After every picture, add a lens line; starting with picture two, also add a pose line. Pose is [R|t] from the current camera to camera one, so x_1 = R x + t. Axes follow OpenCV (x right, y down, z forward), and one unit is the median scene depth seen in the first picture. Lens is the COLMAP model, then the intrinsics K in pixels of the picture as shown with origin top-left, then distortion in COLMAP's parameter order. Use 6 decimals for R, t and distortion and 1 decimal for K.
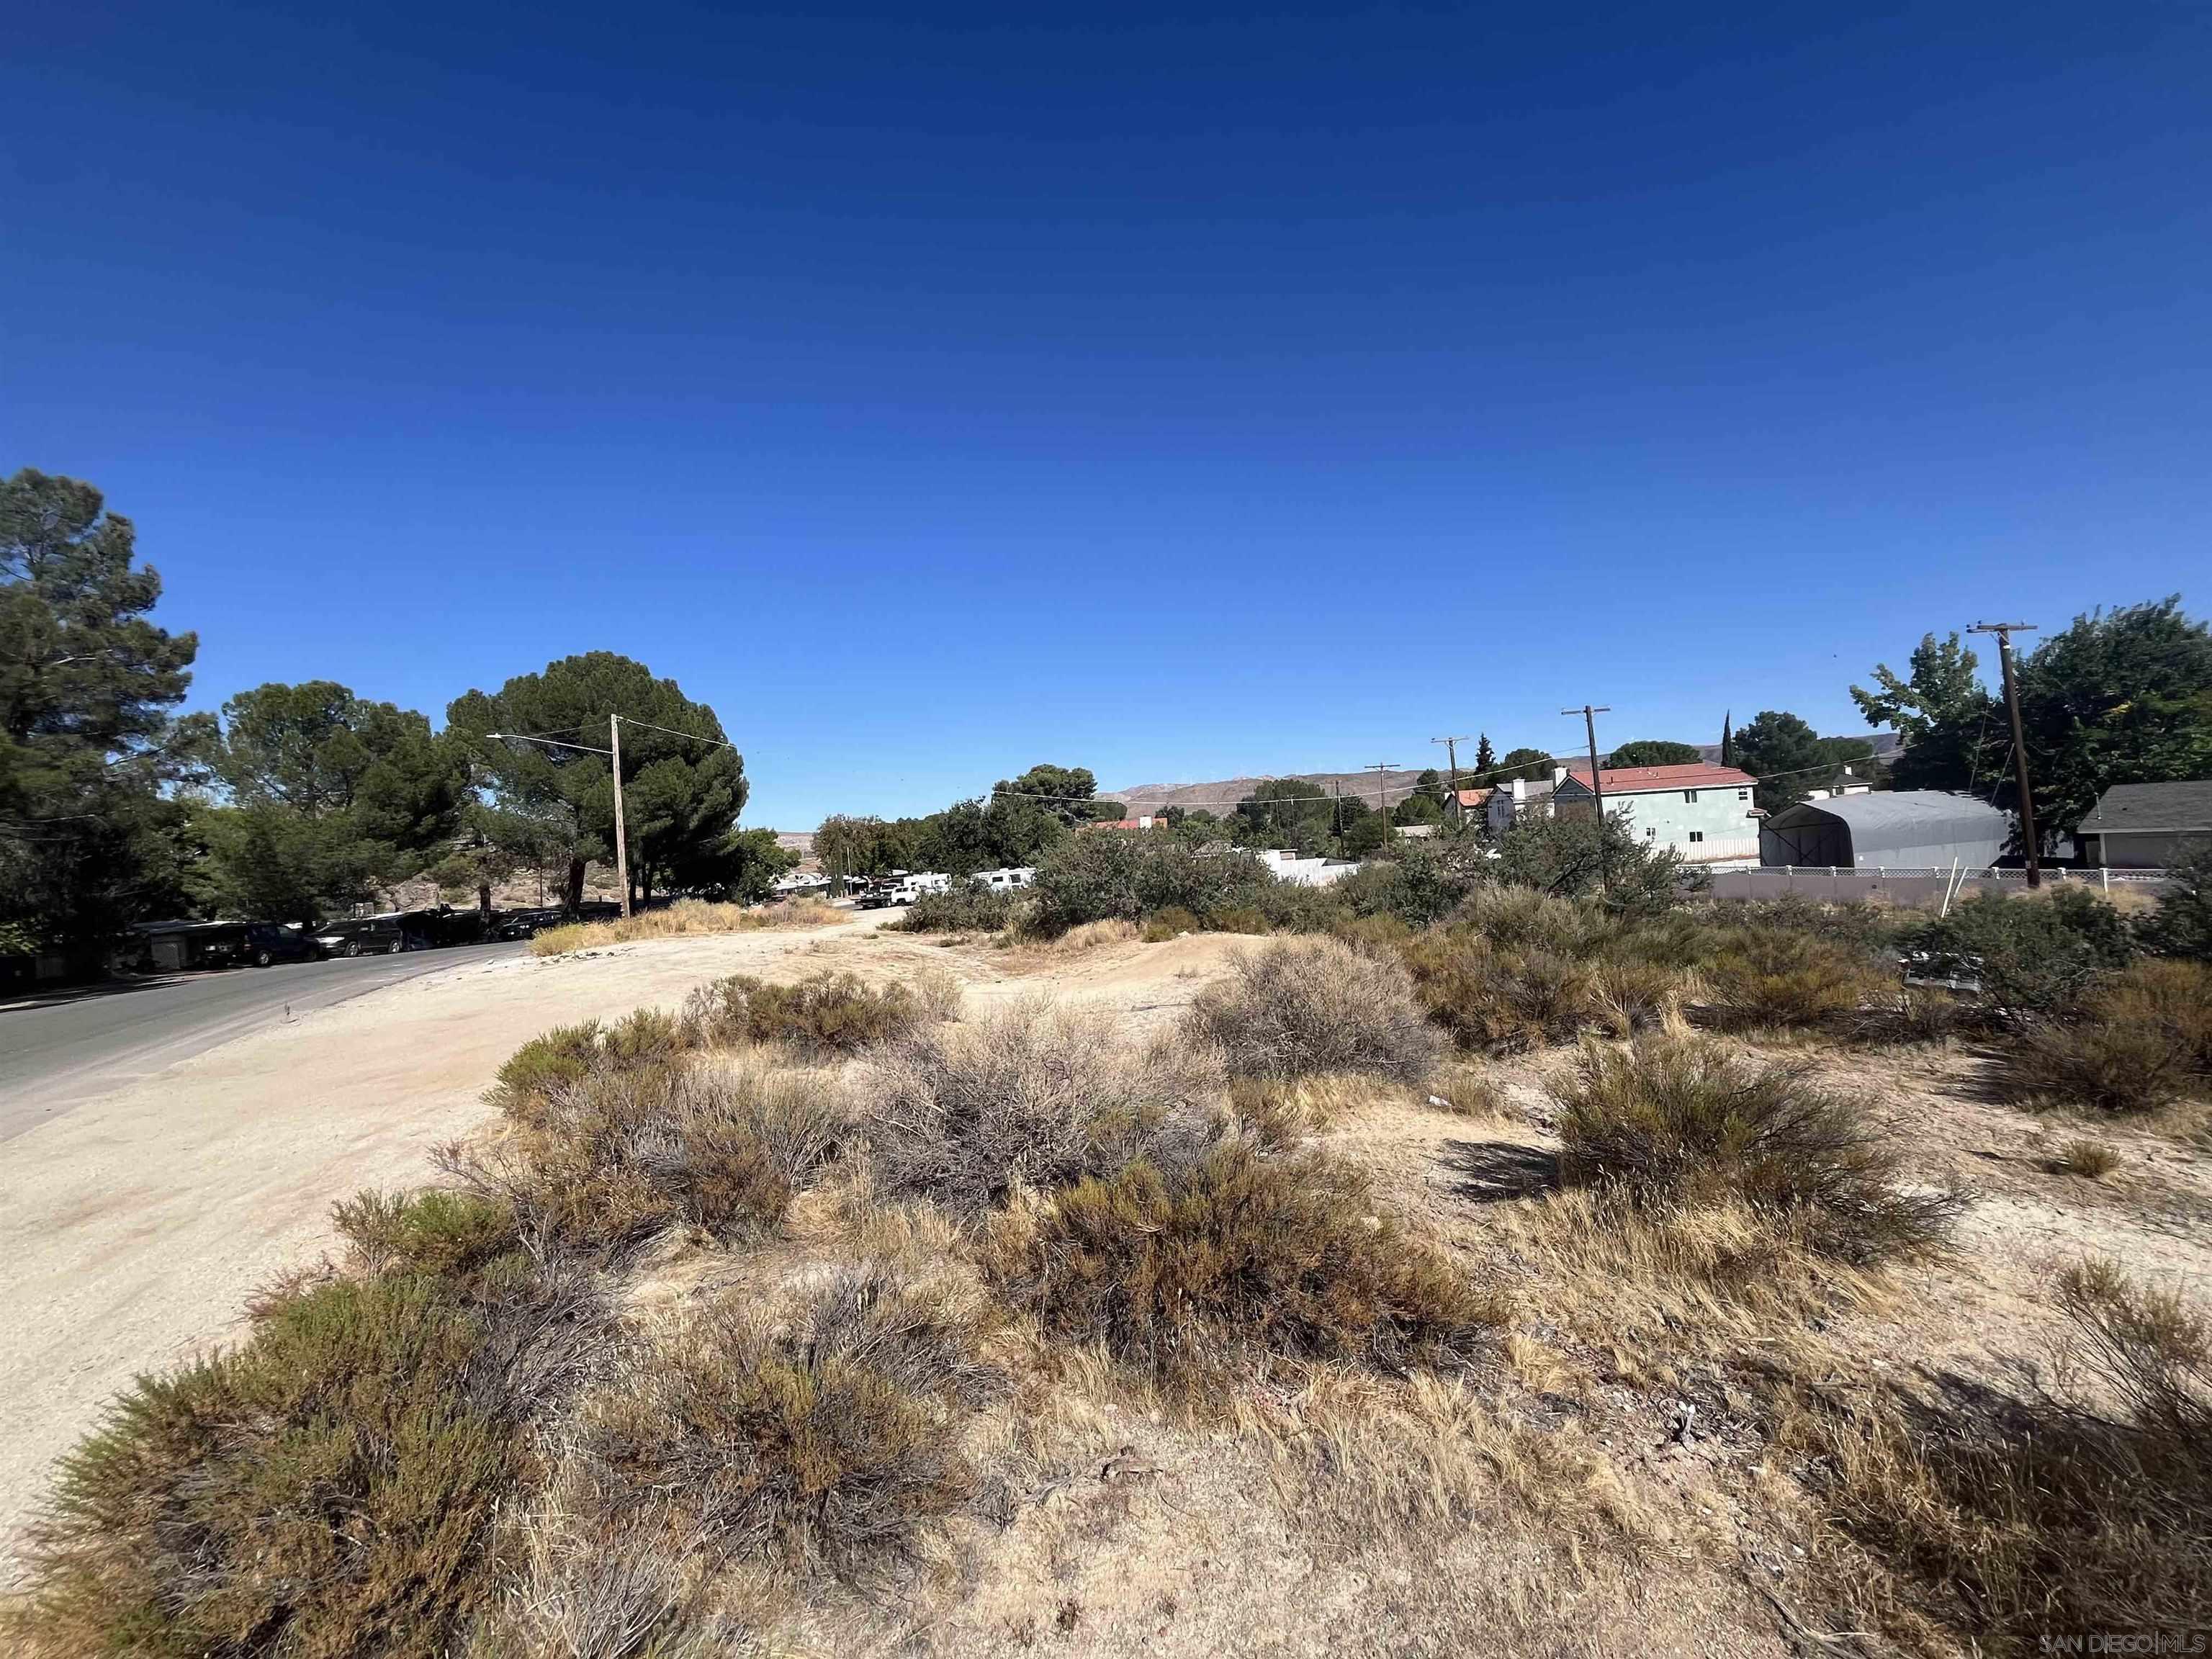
lens RADIAL K [[881.8, 0, 1106.0], [0, 881.8, 829.5], [0, 0, 1]] dist [-0.000086, -0.000167]
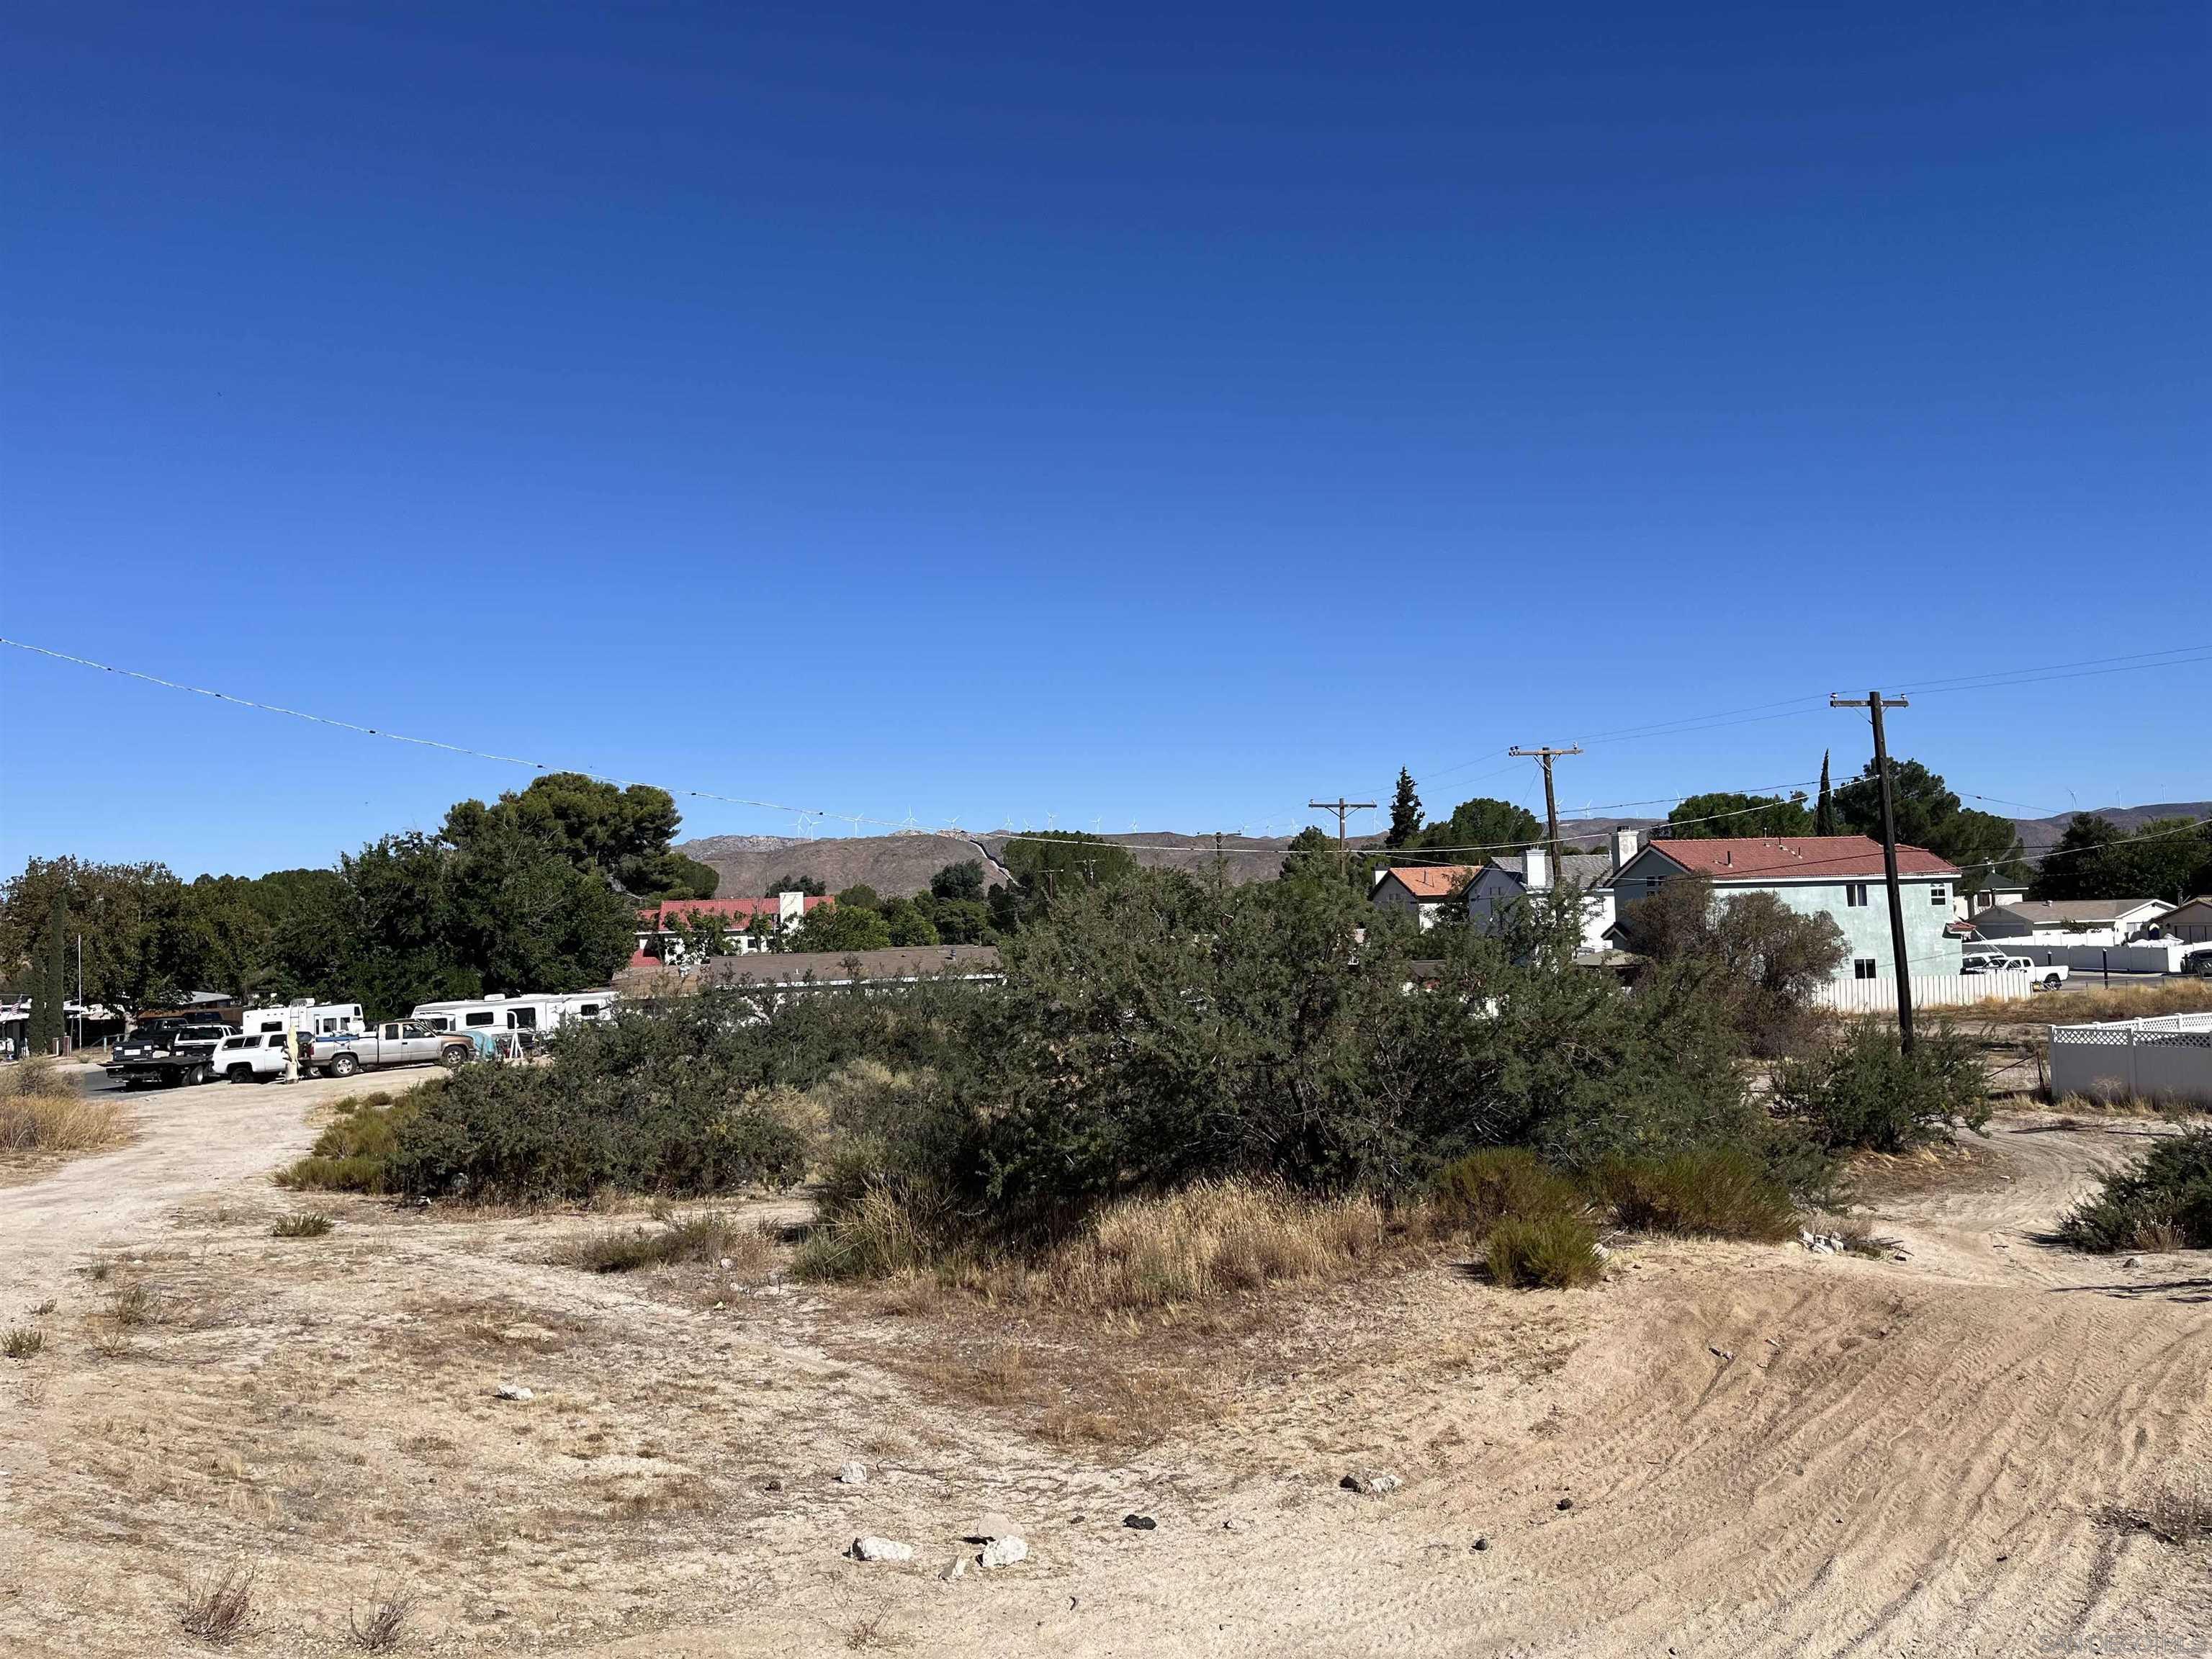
lens RADIAL K [[1668.5, 0, 1123.5], [0, 1668.5, 832.7], [0, 0, 1]] dist [0.061841, -0.084548]
pose [[0.960211, 0.052038, 0.274383, -0.081421], [-0.036295, 0.997407, -0.062146, 0.007741], [-0.276905, 0.049714, 0.959610, 0.184739]]
